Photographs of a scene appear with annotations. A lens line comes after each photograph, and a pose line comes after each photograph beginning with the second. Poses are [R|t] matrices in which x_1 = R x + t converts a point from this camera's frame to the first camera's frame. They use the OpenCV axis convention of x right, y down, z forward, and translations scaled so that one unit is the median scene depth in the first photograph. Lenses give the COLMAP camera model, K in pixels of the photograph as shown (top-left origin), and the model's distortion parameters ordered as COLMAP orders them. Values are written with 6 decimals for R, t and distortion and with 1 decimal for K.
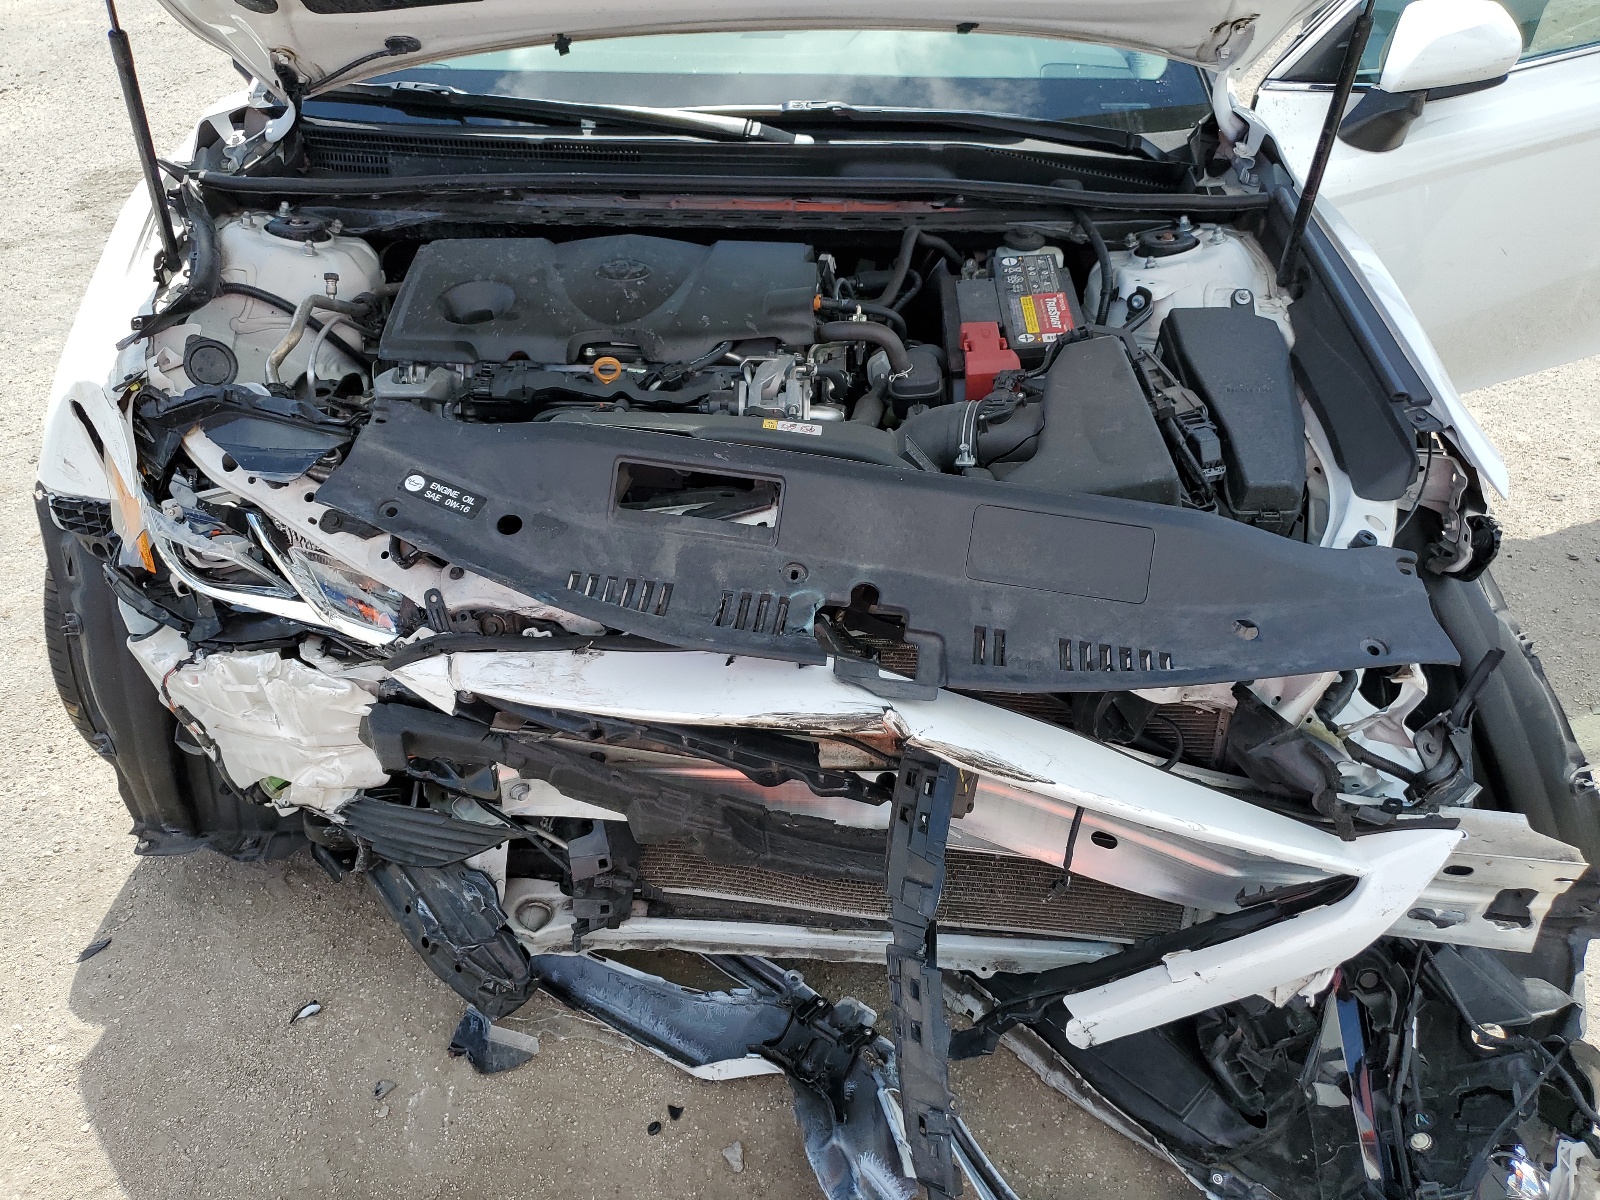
lens RADIAL K [[1334.4, 0, 767.4], [0, 1334.4, 599.3], [0, 0, 1]] dist [-0.047024, 0.053189]
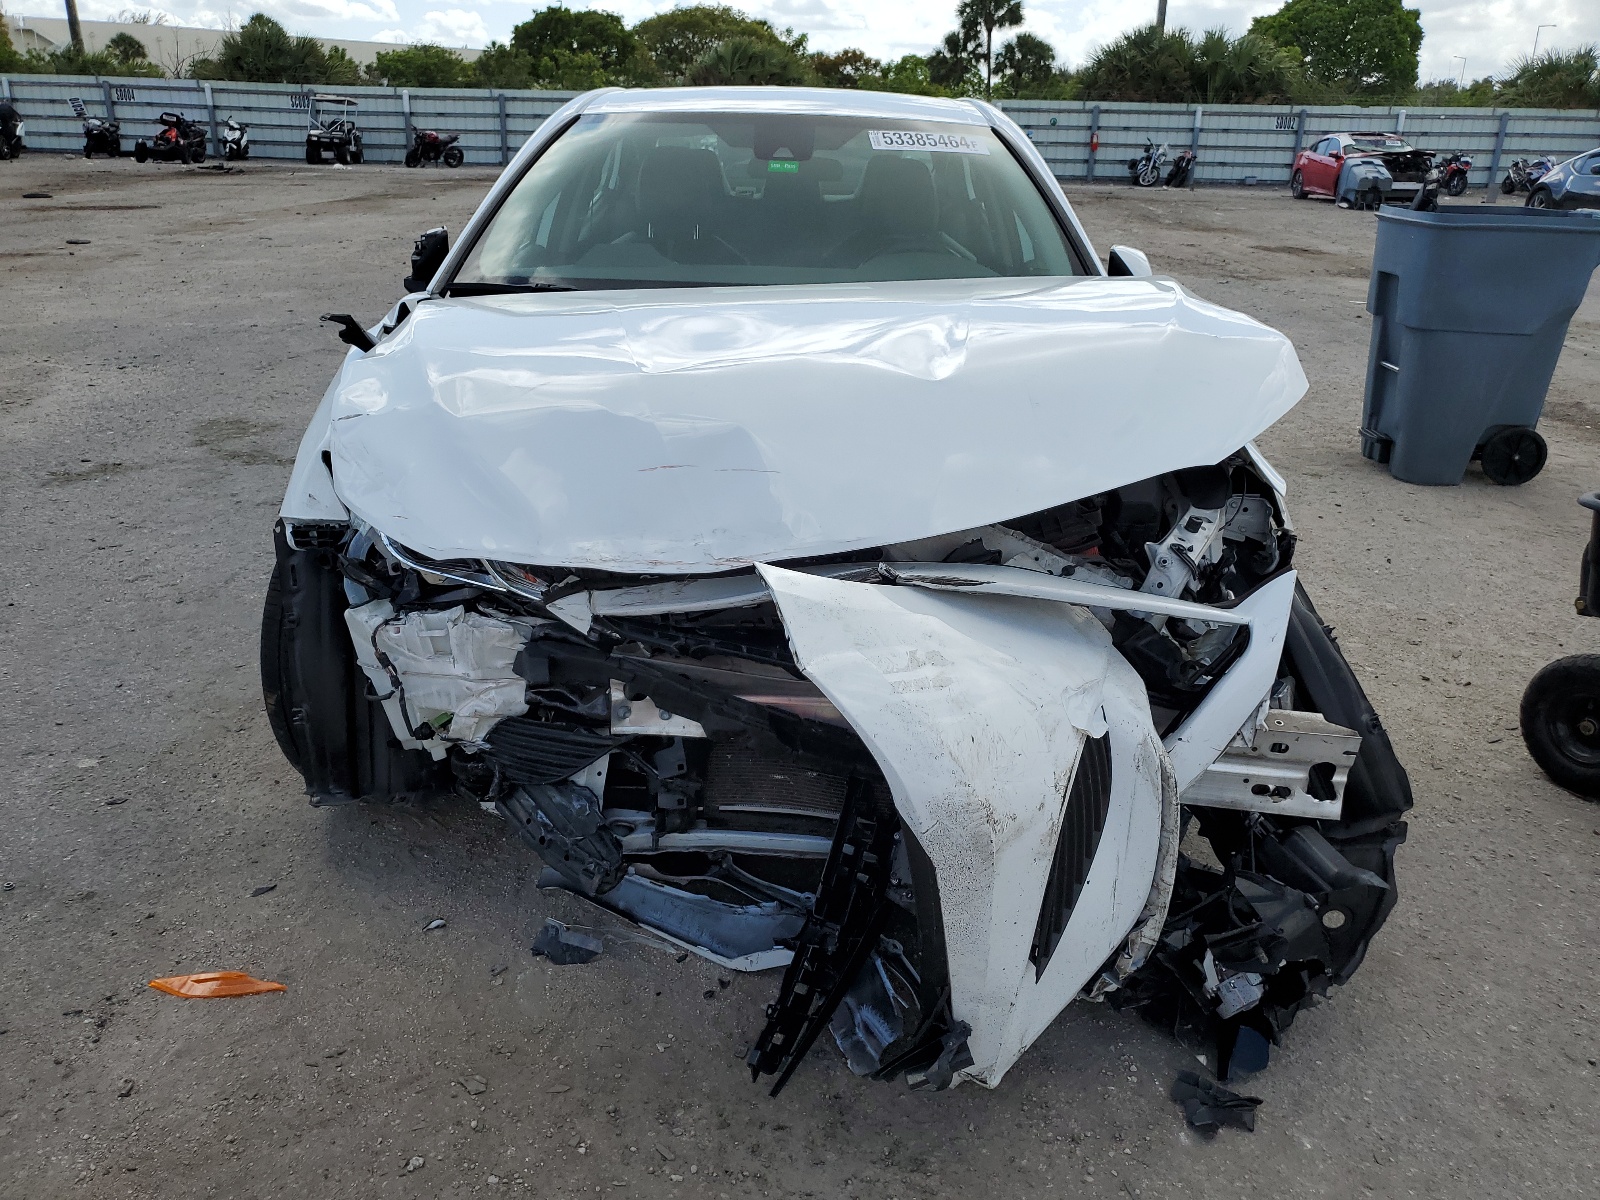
lens RADIAL K [[1334.4, 0, 767.4], [0, 1334.4, 599.3], [0, 0, 1]] dist [-0.047024, 0.053189]
pose [[0.999733, 0.016103, 0.016545, -0.058120], [-0.011467, 0.968298, -0.249535, 0.372270], [-0.020039, 0.249279, 0.968224, -0.392243]]
